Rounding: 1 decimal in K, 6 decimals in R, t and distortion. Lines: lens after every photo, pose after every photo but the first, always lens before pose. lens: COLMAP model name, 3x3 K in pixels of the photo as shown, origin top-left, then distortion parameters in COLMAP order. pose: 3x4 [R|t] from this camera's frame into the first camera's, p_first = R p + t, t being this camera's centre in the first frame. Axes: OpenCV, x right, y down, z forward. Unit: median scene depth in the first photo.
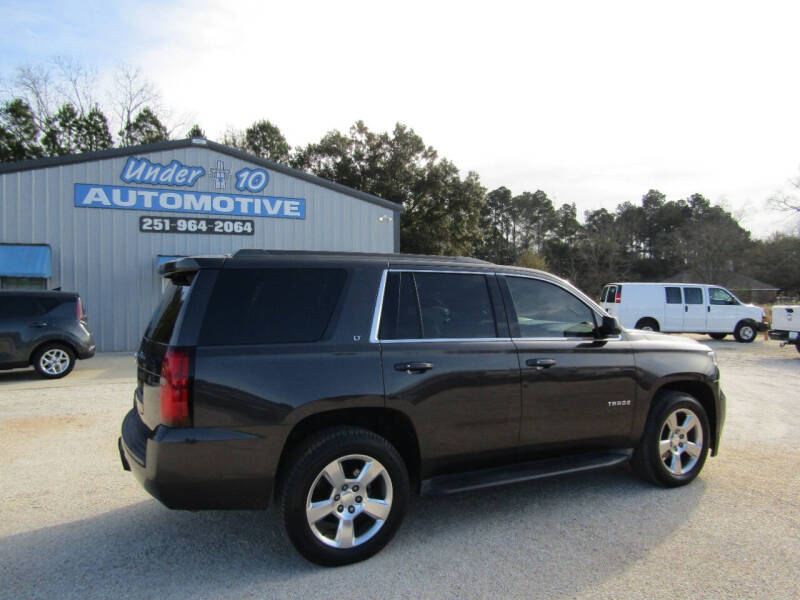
lens RADIAL K [[564.5, 0, 401.9], [0, 564.5, 298.8], [0, 0, 1]] dist [-0.013276, -0.000123]
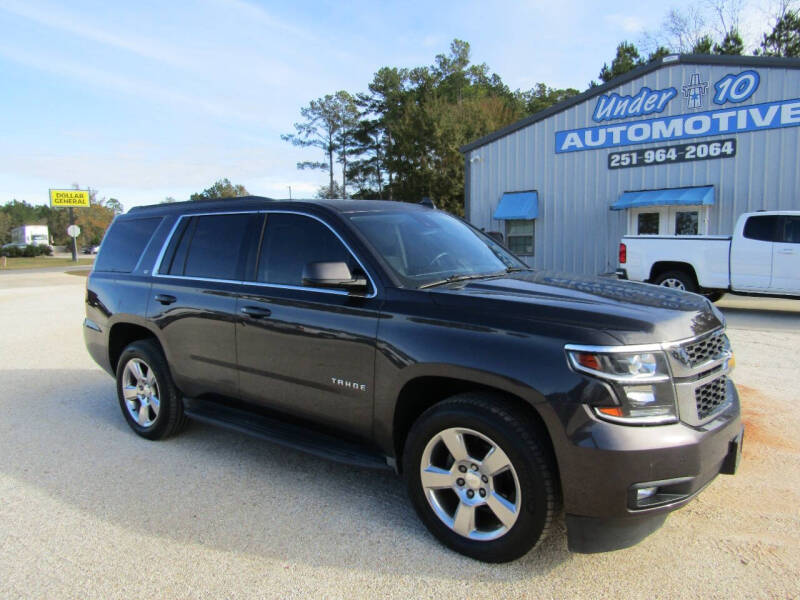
lens RADIAL K [[564.5, 0, 401.9], [0, 564.5, 298.8], [0, 0, 1]] dist [-0.013276, -0.000123]
pose [[0.441835, 0.087351, -0.892834, 0.275854], [0.013938, 0.994460, 0.104191, 0.001162], [0.896988, -0.058479, 0.438170, 0.199269]]
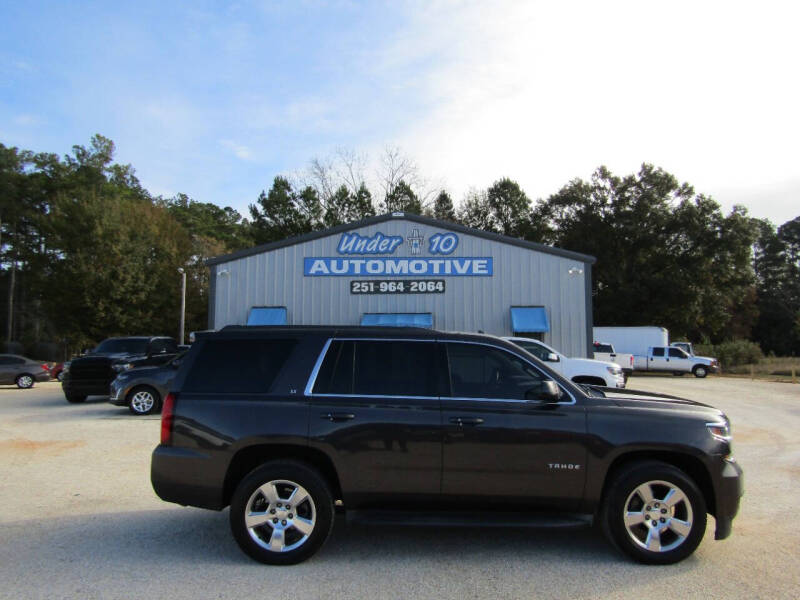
lens RADIAL K [[564.5, 0, 401.9], [0, 564.5, 298.8], [0, 0, 1]] dist [-0.013276, -0.000123]
pose [[0.895013, -0.030786, -0.444977, 0.155170], [-0.007936, 0.996358, -0.084896, -0.007629], [0.445970, 0.079514, 0.891509, -0.018122]]
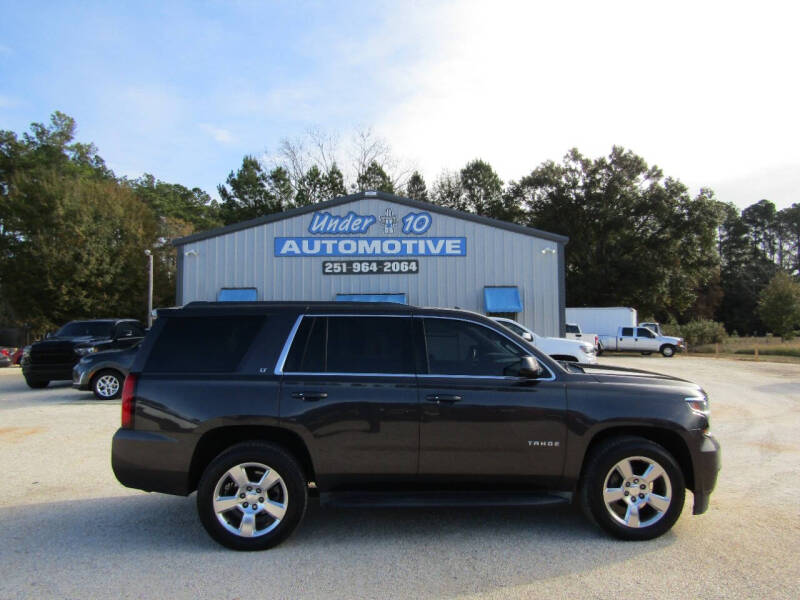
lens RADIAL K [[564.5, 0, 401.9], [0, 564.5, 298.8], [0, 0, 1]] dist [-0.013276, -0.000123]
pose [[0.915387, -0.021512, -0.402001, 0.148976], [-0.000485, 0.998512, -0.054536, -0.004438], [0.402576, 0.050117, 0.914014, -0.007787]]
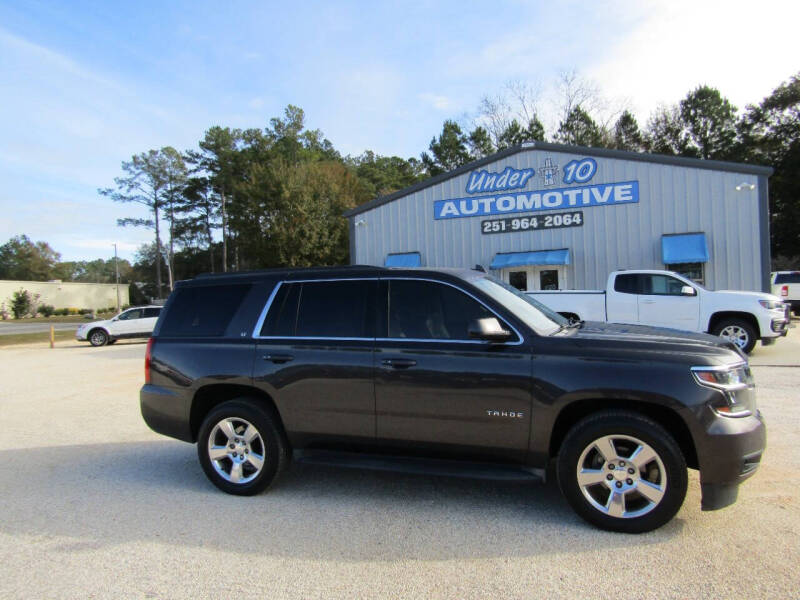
lens RADIAL K [[564.5, 0, 401.9], [0, 564.5, 298.8], [0, 0, 1]] dist [-0.013276, -0.000123]
pose [[0.689428, -0.015937, -0.724179, 0.245751], [0.033813, 0.999376, 0.010197, -0.003691], [0.723565, -0.031516, 0.689537, 0.069739]]
